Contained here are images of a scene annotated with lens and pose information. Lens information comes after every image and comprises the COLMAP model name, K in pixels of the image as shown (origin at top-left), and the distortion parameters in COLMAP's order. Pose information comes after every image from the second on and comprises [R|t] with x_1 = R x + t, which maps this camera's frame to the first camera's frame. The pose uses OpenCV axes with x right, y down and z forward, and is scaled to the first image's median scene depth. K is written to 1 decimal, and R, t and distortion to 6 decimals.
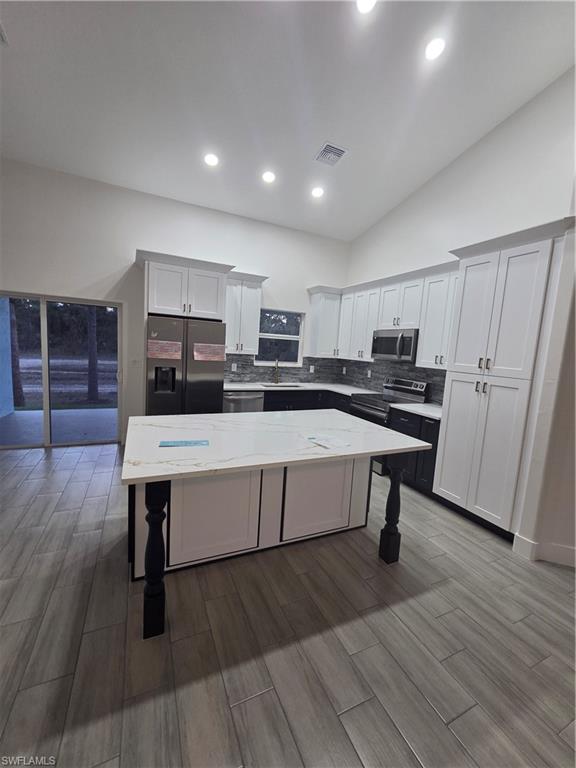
lens RADIAL K [[317.3, 0, 288.5], [0, 317.3, 385.4], [0, 0, 1]] dist [0.002219, -0.001253]
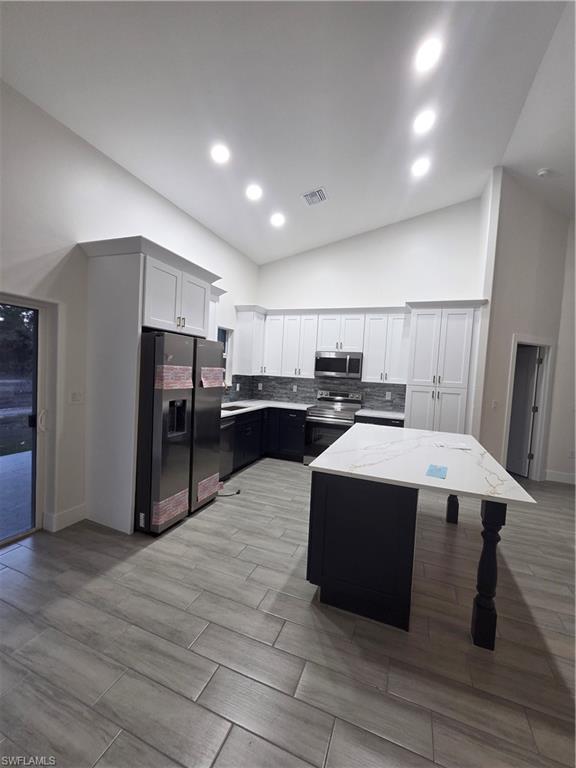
lens RADIAL K [[317.3, 0, 289.1], [0, 317.3, 384.7], [0, 0, 1]] dist [0.002219, -0.001253]
pose [[0.722882, -0.059823, 0.688377, -0.663827], [0.076084, 0.997079, 0.006754, -0.074035], [-0.686770, 0.047492, 0.725321, 0.254870]]
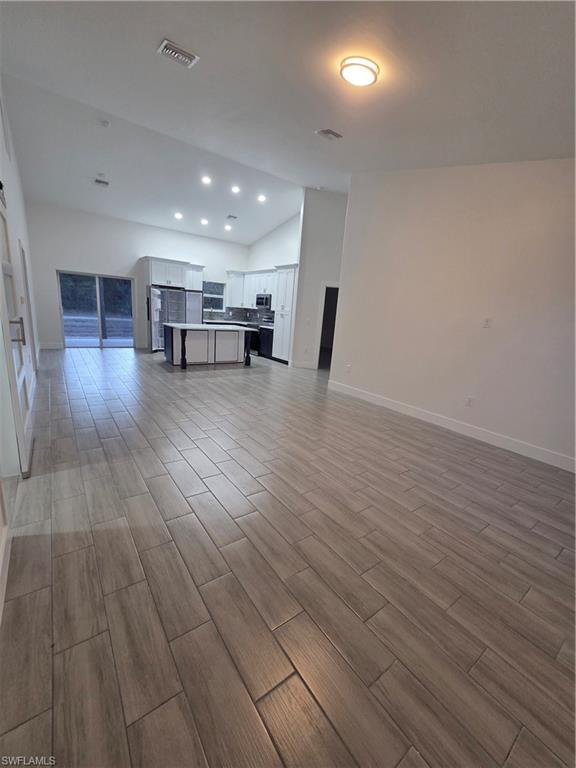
lens RADIAL K [[317.3, 0, 288.6], [0, 317.3, 386.3], [0, 0, 1]] dist [0.002219, -0.001253]
pose [[0.981512, -0.032632, 0.188598, 0.056371], [0.007539, 0.991186, 0.132264, 0.186098], [-0.191252, -0.128397, 0.973107, -1.378060]]
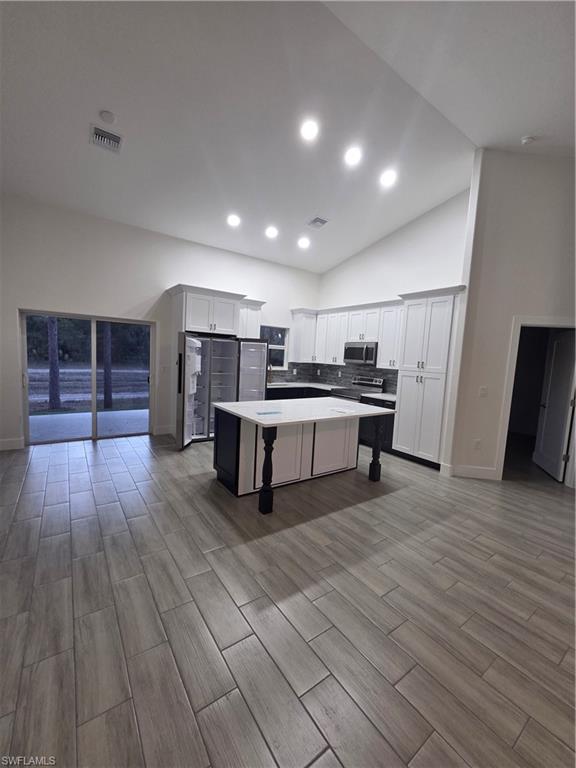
lens RADIAL K [[317.3, 0, 288.2], [0, 317.3, 386.4], [0, 0, 1]] dist [0.002219, -0.001253]
pose [[0.983902, -0.028617, 0.176401, -0.246511], [0.030703, 0.999487, -0.009108, 0.025520], [-0.176050, 0.014377, 0.984276, -0.347959]]
